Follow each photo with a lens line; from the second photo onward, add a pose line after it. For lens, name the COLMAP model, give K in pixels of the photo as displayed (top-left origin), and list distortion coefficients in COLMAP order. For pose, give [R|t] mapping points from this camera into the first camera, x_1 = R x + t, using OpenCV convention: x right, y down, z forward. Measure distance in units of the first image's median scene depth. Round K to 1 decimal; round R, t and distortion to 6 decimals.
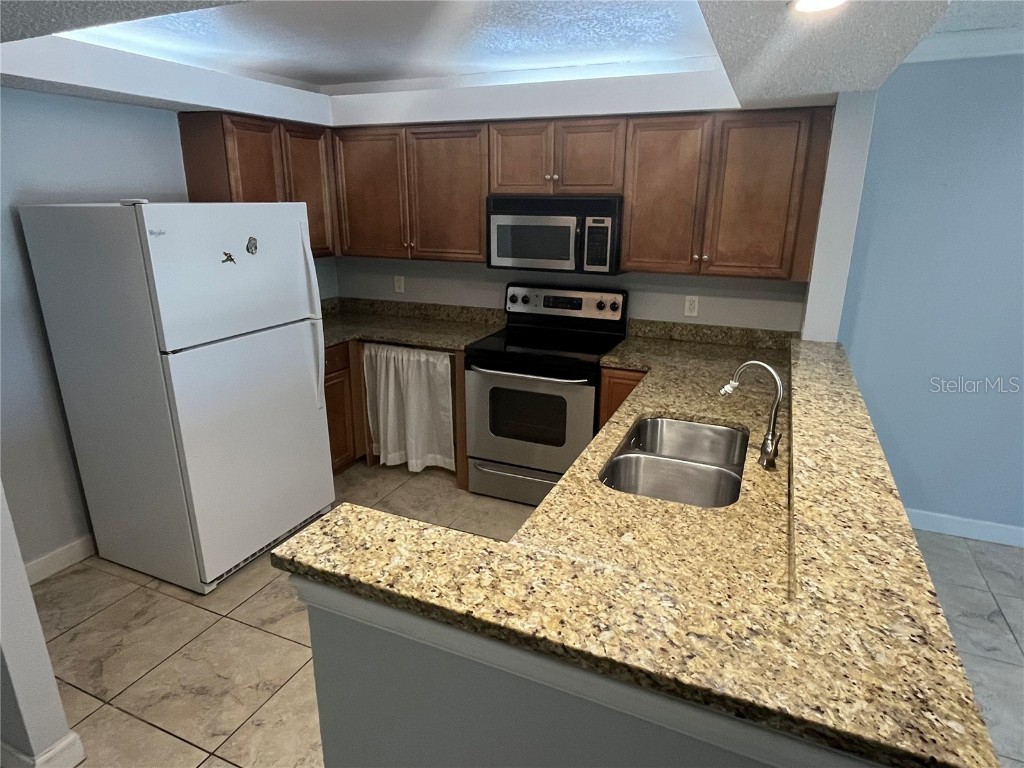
lens RADIAL K [[602.7, 0, 512.8], [0, 602.7, 387.6], [0, 0, 1]] dist [-0.001878, -0.001558]
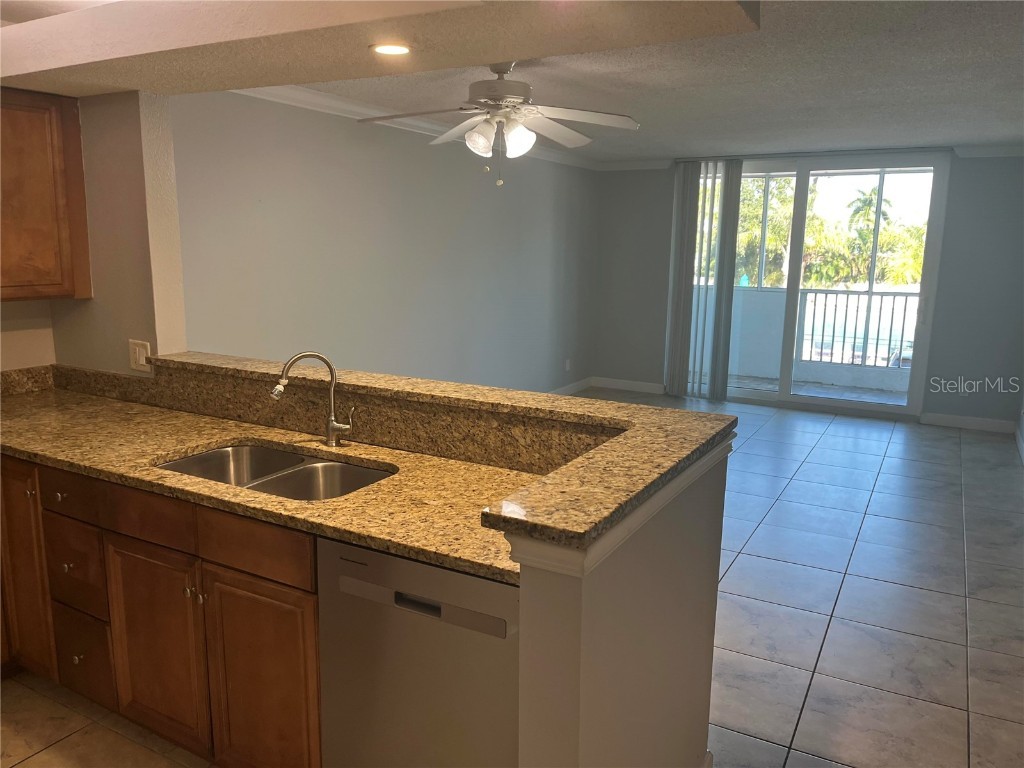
lens RADIAL K [[783.0, 0, 512.8], [0, 783.0, 382.7], [0, 0, 1]] dist [0.027450, -0.000509]
pose [[0.095468, -0.182515, 0.978557, -1.044362], [0.287445, 0.946224, 0.148442, -0.107127], [-0.953027, 0.267109, 0.142798, 0.578413]]
